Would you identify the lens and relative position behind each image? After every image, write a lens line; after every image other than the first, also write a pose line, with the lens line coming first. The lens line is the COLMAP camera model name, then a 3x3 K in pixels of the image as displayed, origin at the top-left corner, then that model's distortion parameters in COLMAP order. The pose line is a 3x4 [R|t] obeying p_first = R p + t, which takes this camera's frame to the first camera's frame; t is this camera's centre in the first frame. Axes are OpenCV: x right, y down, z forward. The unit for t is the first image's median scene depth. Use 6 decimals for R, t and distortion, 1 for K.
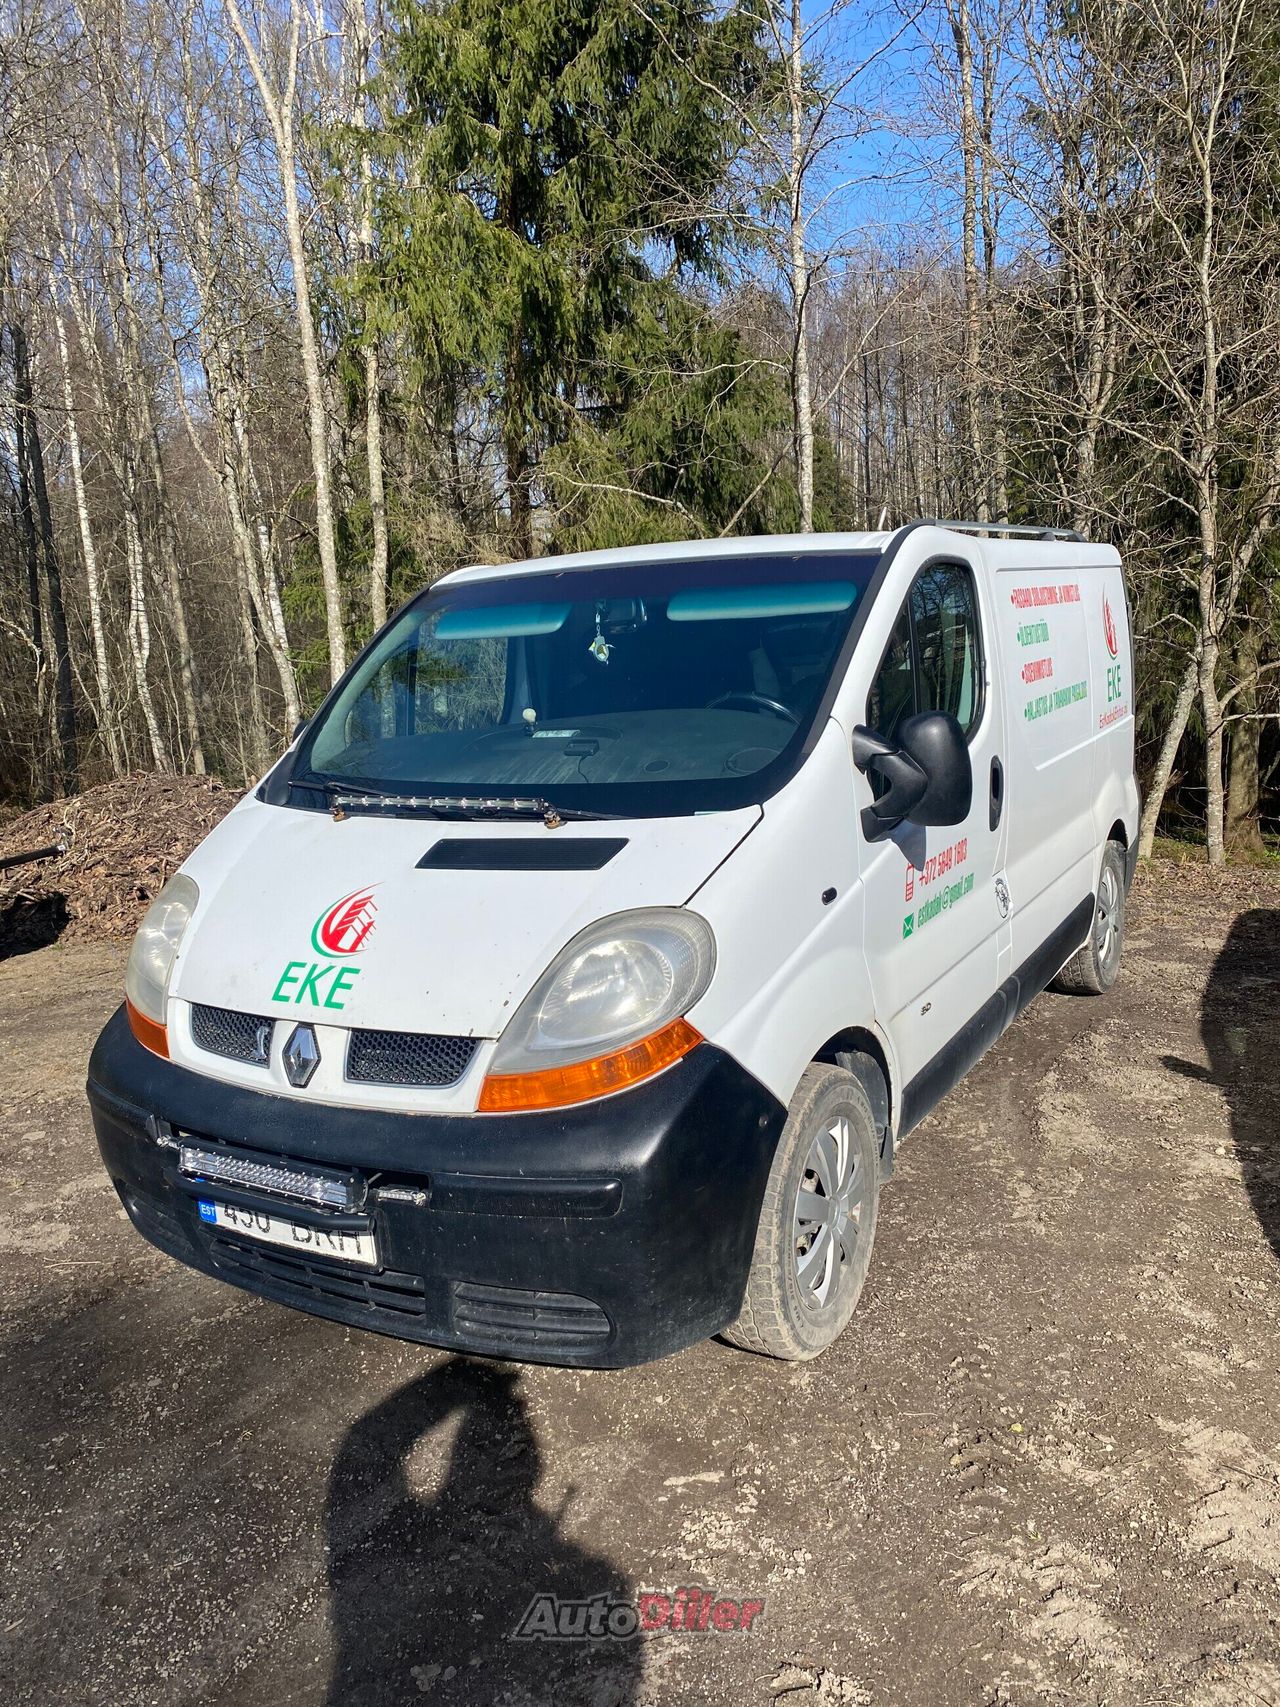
lens RADIAL K [[1304.8, 0, 638.8], [0, 1304.8, 837.0], [0, 0, 1]] dist [0.053281, -0.036324]
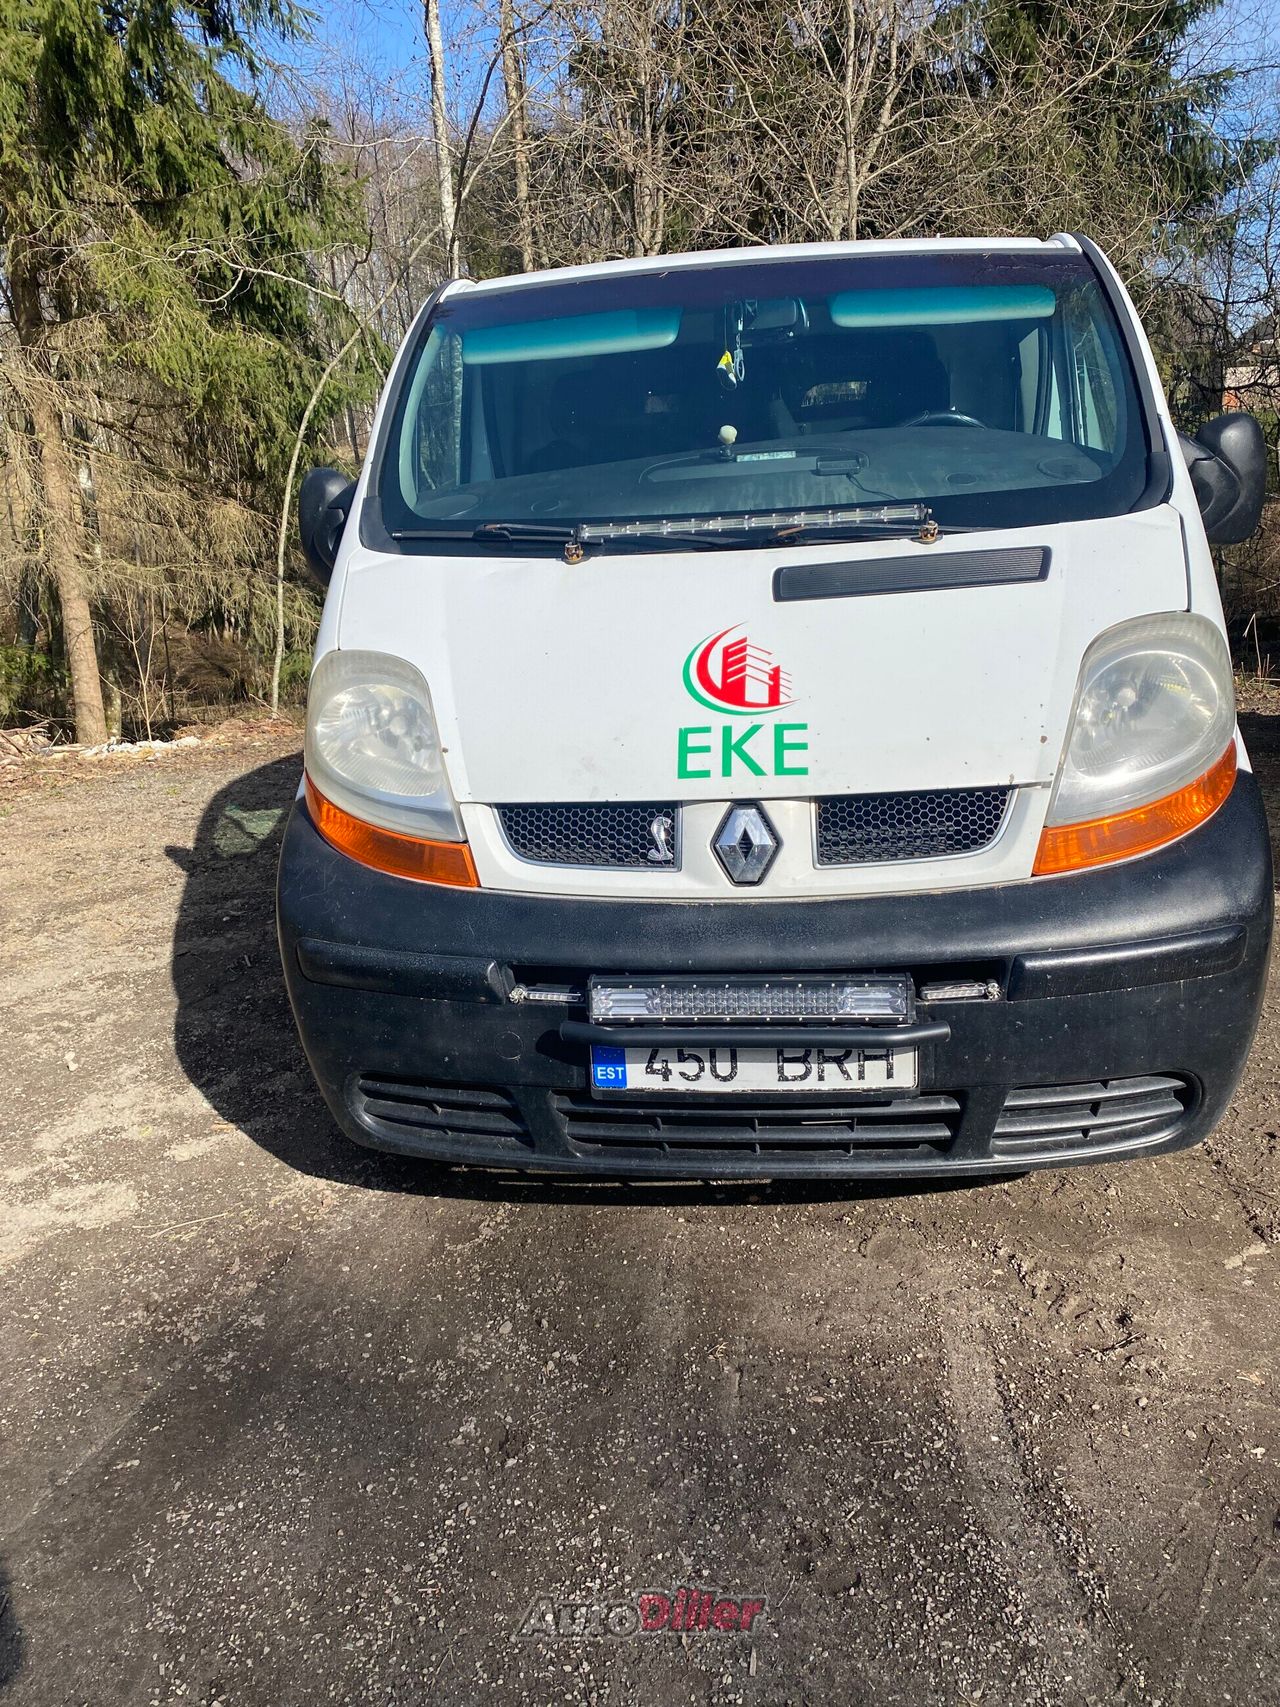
lens RADIAL K [[1304.8, 0, 618.6], [0, 1304.8, 828.5], [0, 0, 1]] dist [0.053281, -0.036324]
pose [[0.918338, -0.104545, 0.381740, -0.593309], [0.071967, 0.992513, 0.098685, 0.077072], [-0.389199, -0.063154, 0.918986, 0.336005]]
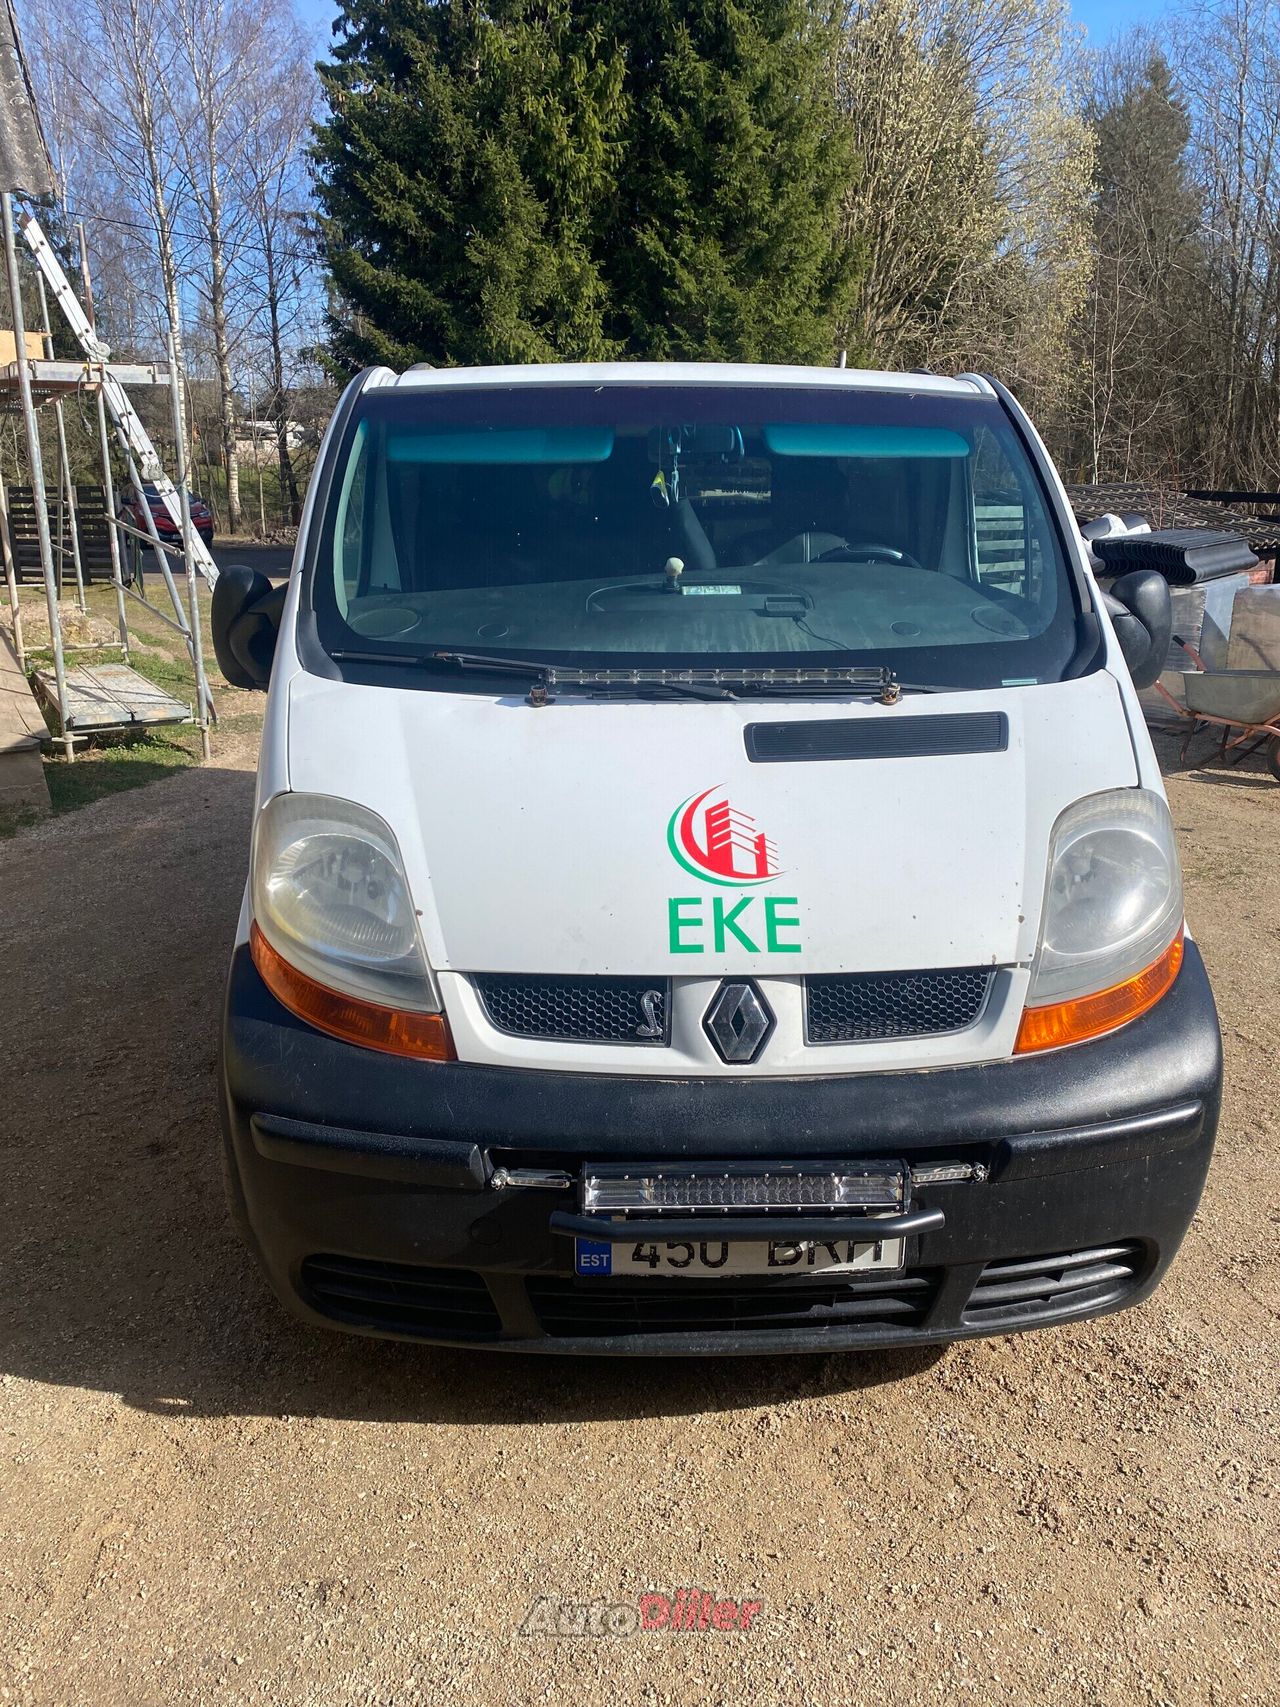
lens RADIAL K [[1304.8, 0, 628.2], [0, 1304.8, 817.5], [0, 0, 1]] dist [0.053281, -0.036324]
pose [[0.847963, -0.075981, 0.524581, -0.670597], [0.036356, 0.995679, 0.085447, -0.012413], [-0.528807, -0.053384, 0.847062, 0.406396]]
